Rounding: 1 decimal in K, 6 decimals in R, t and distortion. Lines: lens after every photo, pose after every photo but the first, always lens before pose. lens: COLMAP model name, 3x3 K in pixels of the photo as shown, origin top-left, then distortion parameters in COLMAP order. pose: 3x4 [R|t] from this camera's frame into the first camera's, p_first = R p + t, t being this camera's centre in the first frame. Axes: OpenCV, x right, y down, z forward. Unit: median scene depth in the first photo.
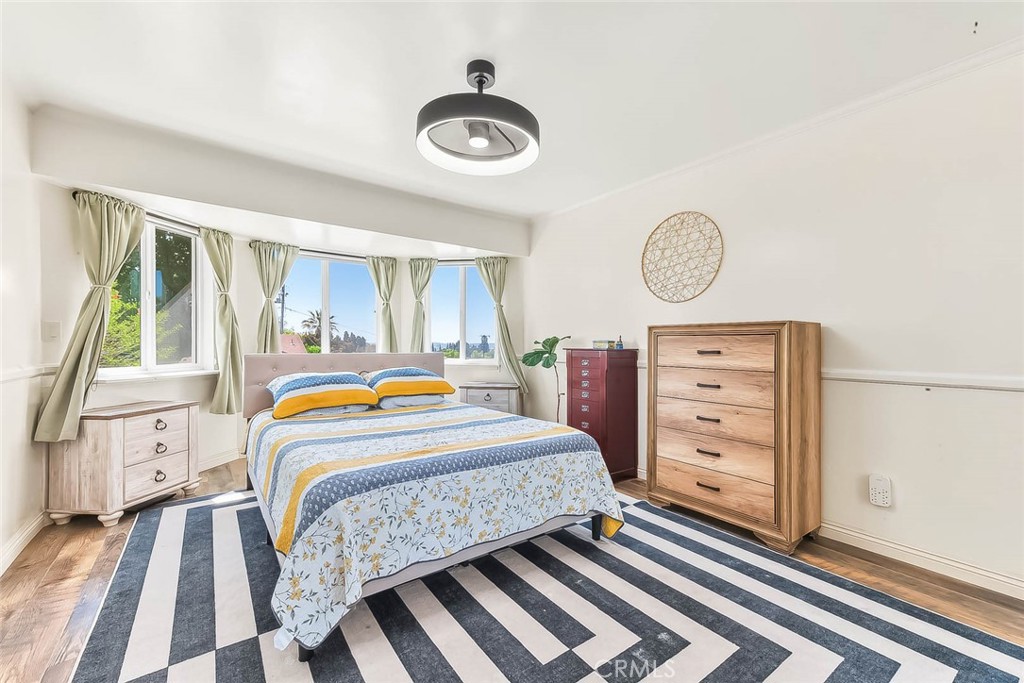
lens RADIAL K [[411.1, 0, 510.0], [0, 411.1, 343.5], [0, 0, 1]] dist [0.001042, 0.000095]
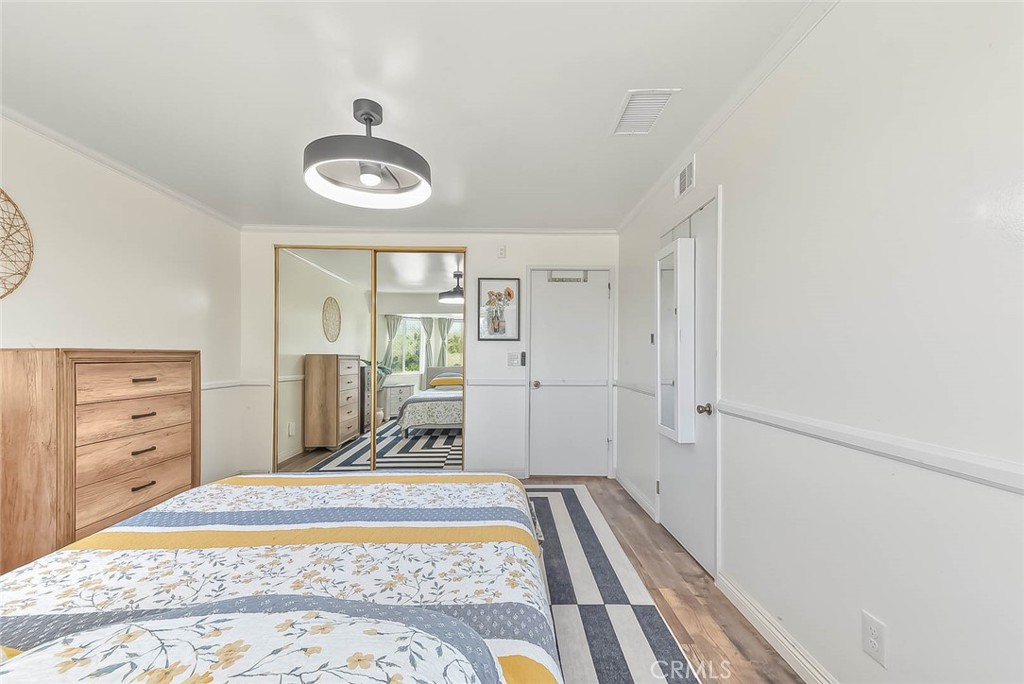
lens RADIAL K [[411.1, 0, 512.5], [0, 411.1, 350.5], [0, 0, 1]] dist [0.001042, 0.000095]
pose [[-0.826938, -0.001319, 0.562291, -0.752685], [-0.007843, 0.999927, -0.009189, -0.044844], [-0.562238, -0.012009, -0.826888, 1.306650]]
